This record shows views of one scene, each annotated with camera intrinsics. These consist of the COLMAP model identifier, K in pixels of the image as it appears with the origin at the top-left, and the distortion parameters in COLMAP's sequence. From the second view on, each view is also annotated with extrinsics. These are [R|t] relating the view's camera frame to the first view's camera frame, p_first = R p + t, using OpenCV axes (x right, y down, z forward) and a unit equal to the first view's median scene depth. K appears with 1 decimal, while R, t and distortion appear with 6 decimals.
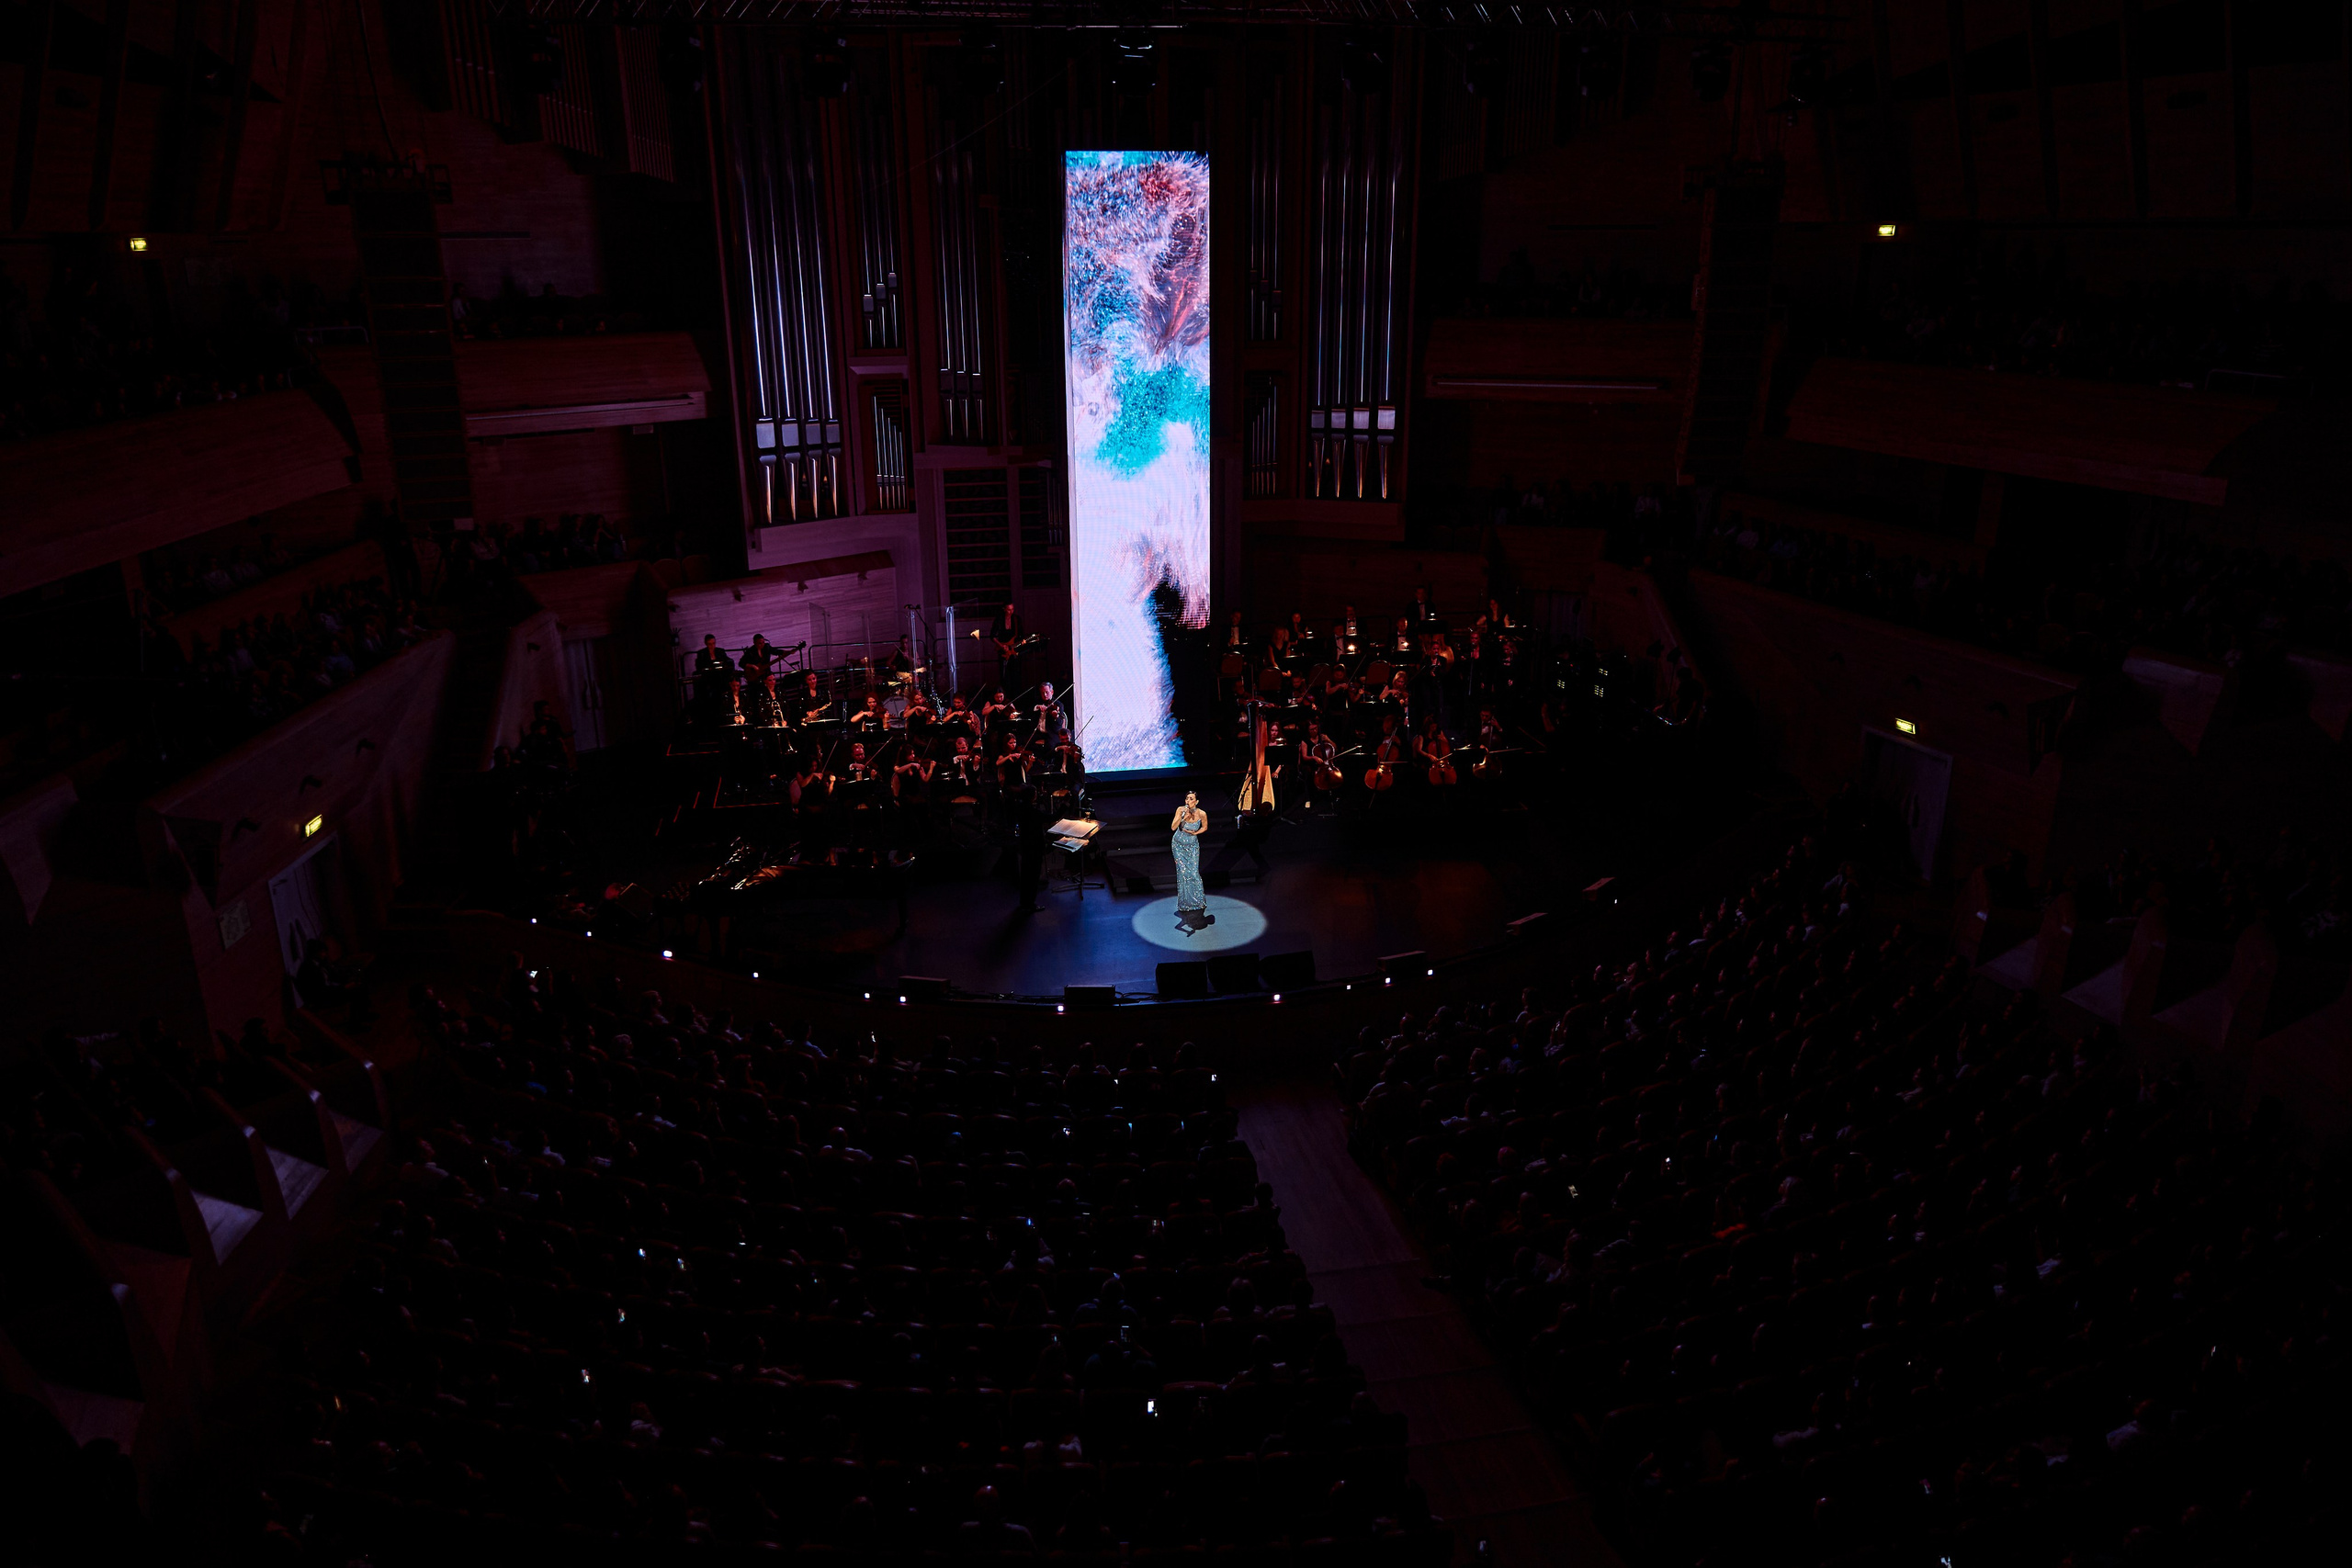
lens RADIAL K [[1609.8, 0, 1176.0], [0, 1609.8, 784.0], [0, 0, 1]] dist [0.003610, 0.004053]
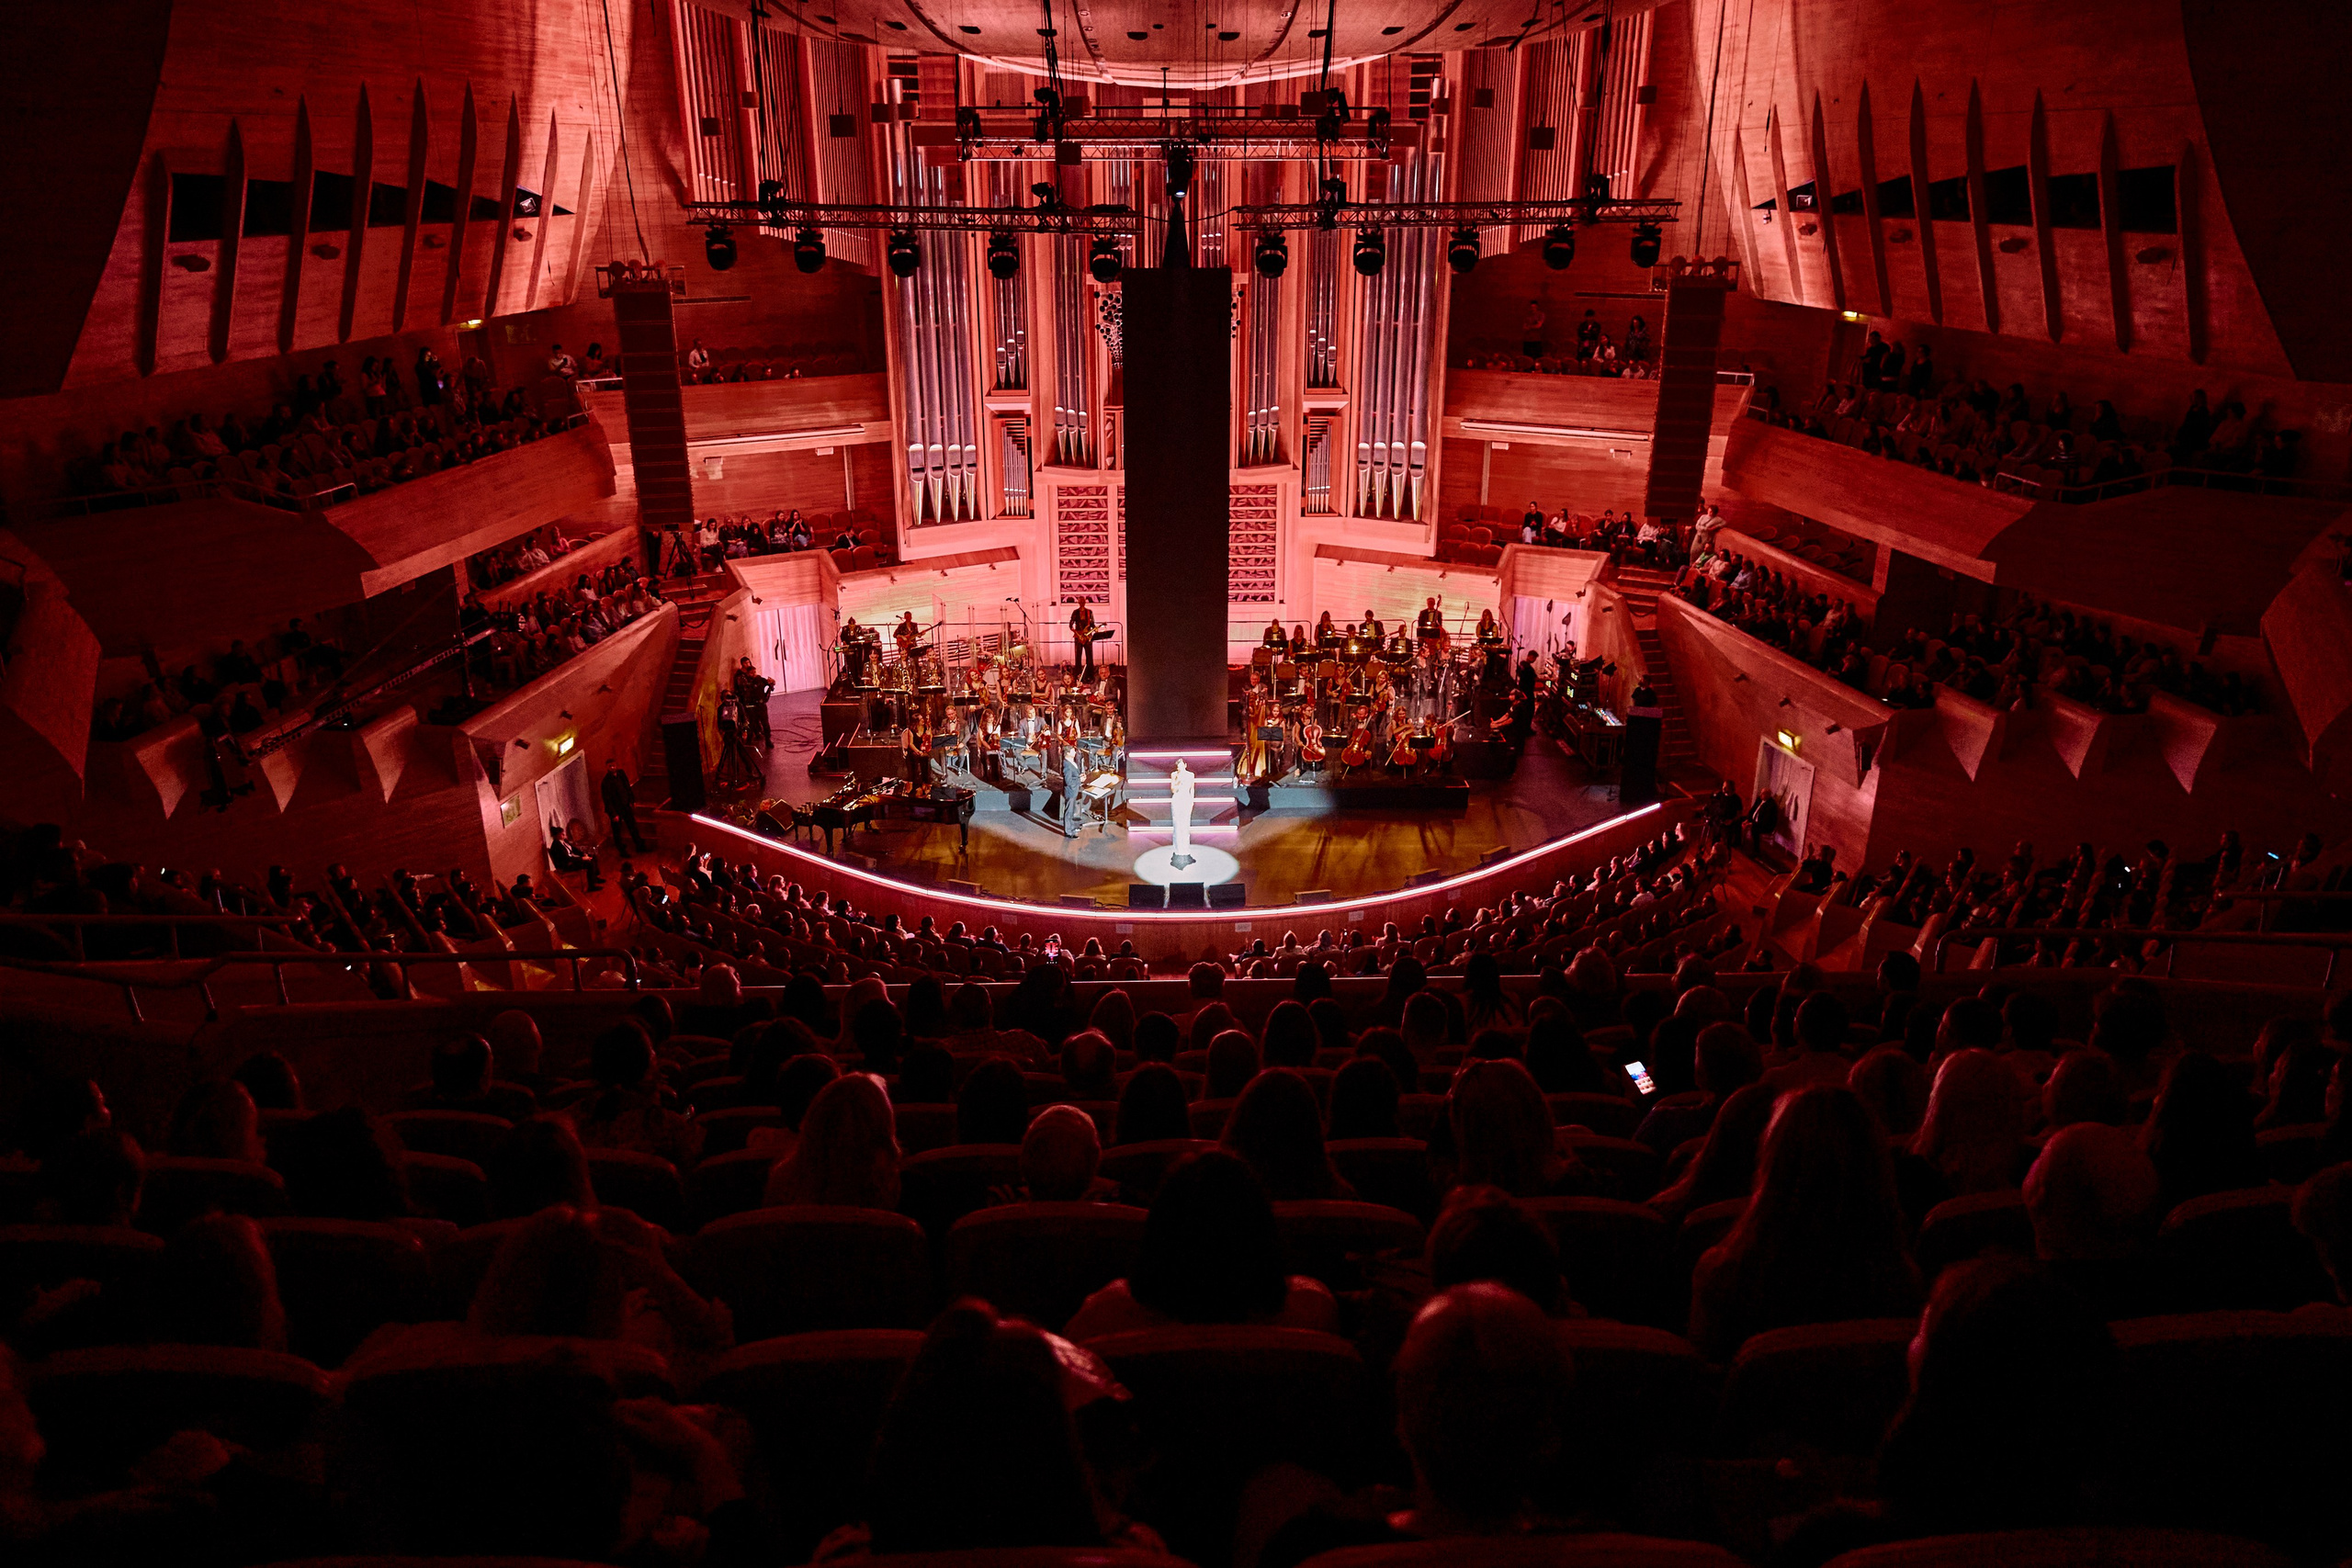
lens RADIAL K [[1603.1, 0, 1176.0], [0, 1603.1, 784.0], [0, 0, 1]] dist [0.002133, 0.001659]
pose [[0.985638, 0.064744, -0.155967, 0.160295], [-0.058187, 0.997234, 0.046250, -0.026908], [0.158530, -0.036510, 0.986679, -0.231941]]
